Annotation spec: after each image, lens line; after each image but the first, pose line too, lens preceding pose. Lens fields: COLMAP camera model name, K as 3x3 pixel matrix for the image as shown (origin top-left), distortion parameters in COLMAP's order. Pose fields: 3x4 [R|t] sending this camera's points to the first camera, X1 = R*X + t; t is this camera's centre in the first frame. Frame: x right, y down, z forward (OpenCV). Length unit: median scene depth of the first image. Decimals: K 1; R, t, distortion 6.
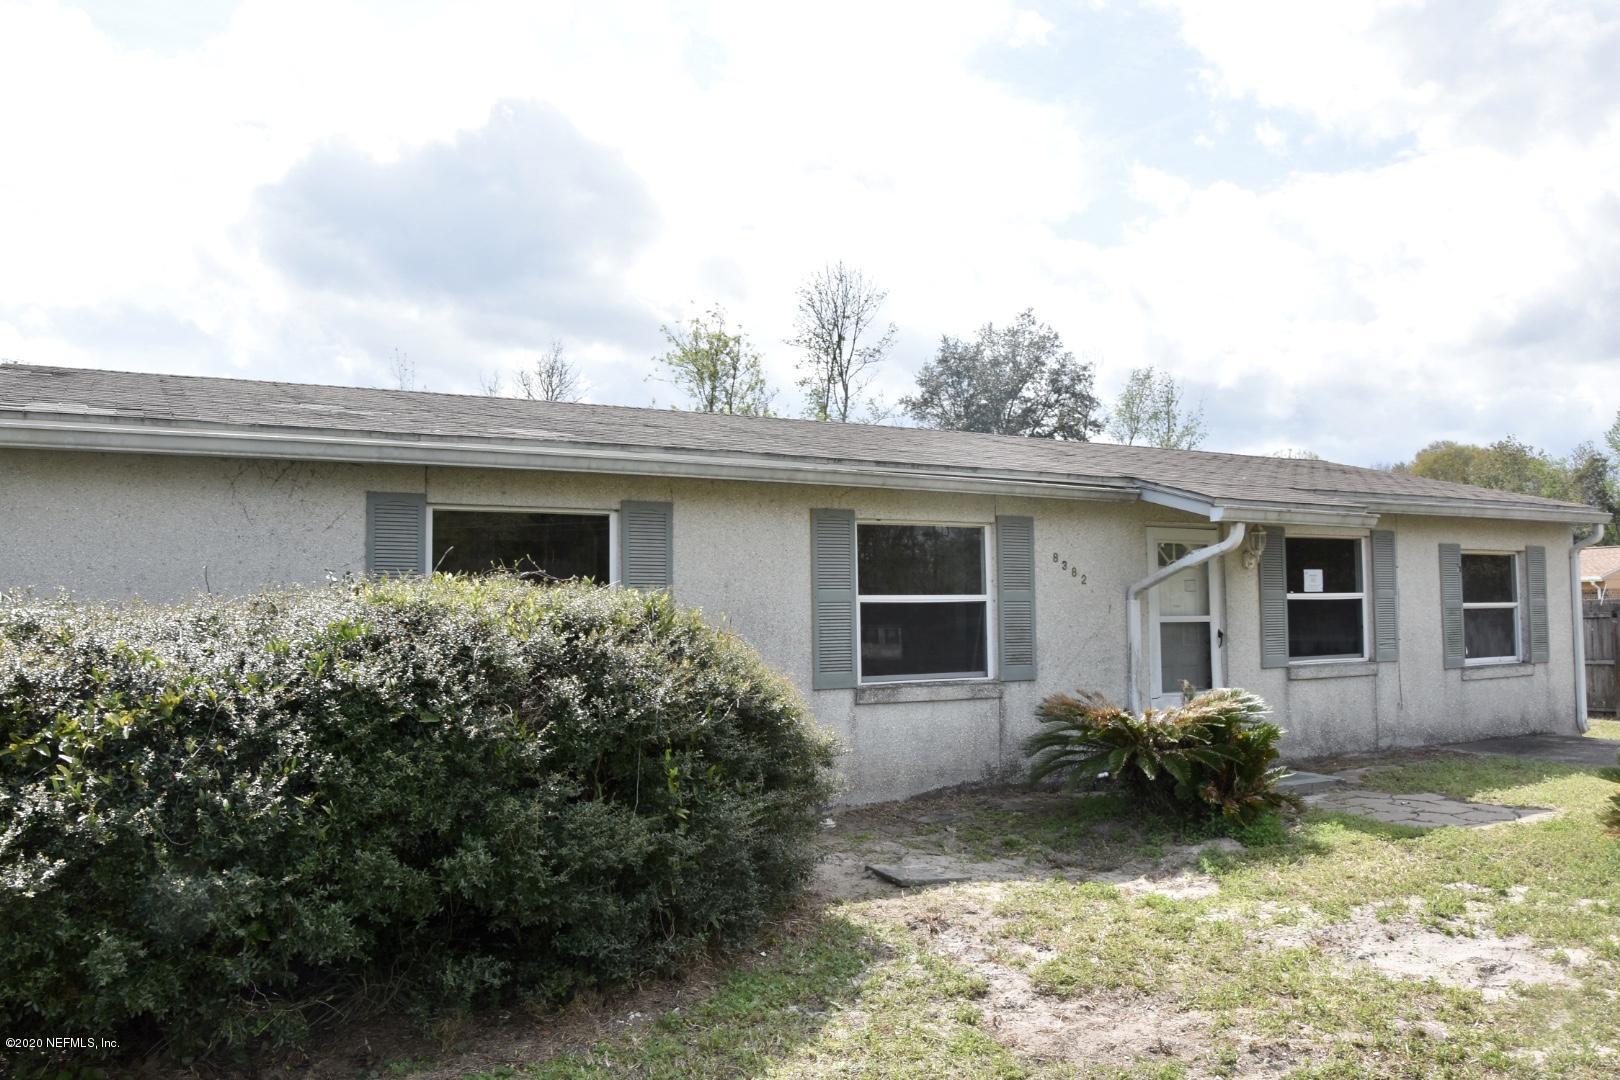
lens RADIAL K [[1283.9, 0, 810.0], [0, 1283.9, 540.0], [0, 0, 1]] dist [-0.142542, 0.137687]
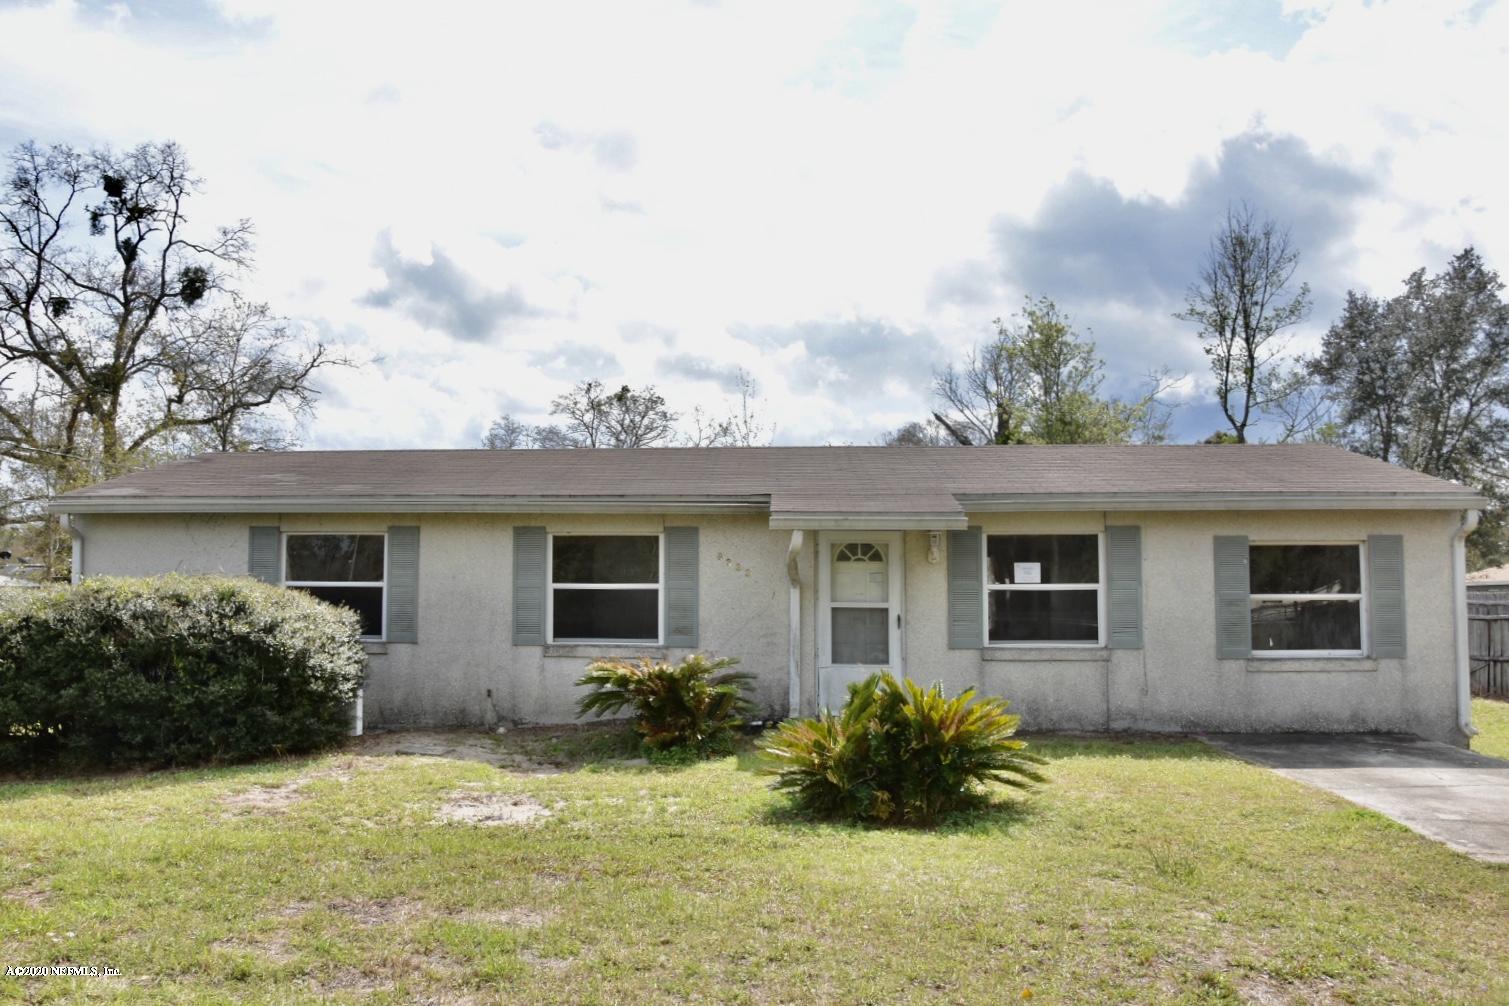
lens RADIAL K [[1196.0, 0, 754.5], [0, 1196.0, 503.0], [0, 0, 1]] dist [-0.142542, 0.137687]
pose [[0.819577, -0.042336, -0.571402, 0.848528], [0.019462, 0.998748, -0.046082, 0.014769], [0.572638, 0.026647, 0.819375, -0.002958]]
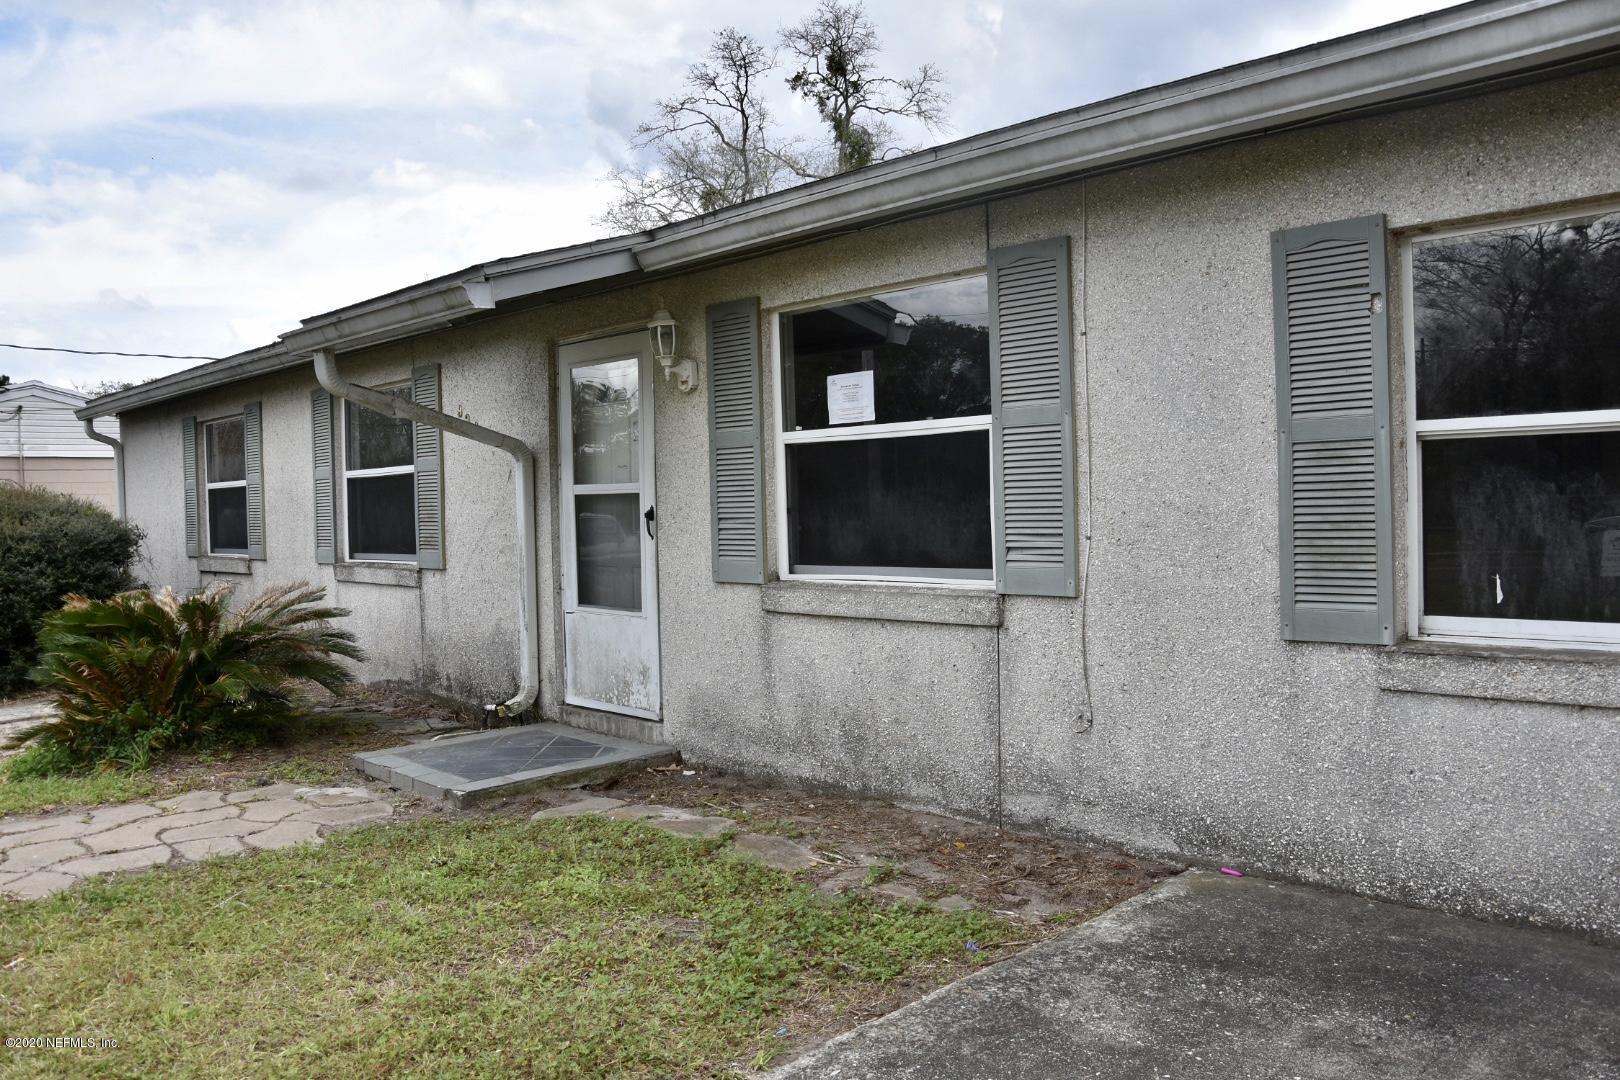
lens RADIAL K [[1283.9, 0, 810.0], [0, 1283.9, 540.0], [0, 0, 1]] dist [-0.142542, 0.137687]
pose [[0.240772, 0.029581, -0.970131, 0.883346], [0.072372, 0.996206, 0.048338, 0.062500], [0.967880, -0.081848, 0.237717, 0.920341]]
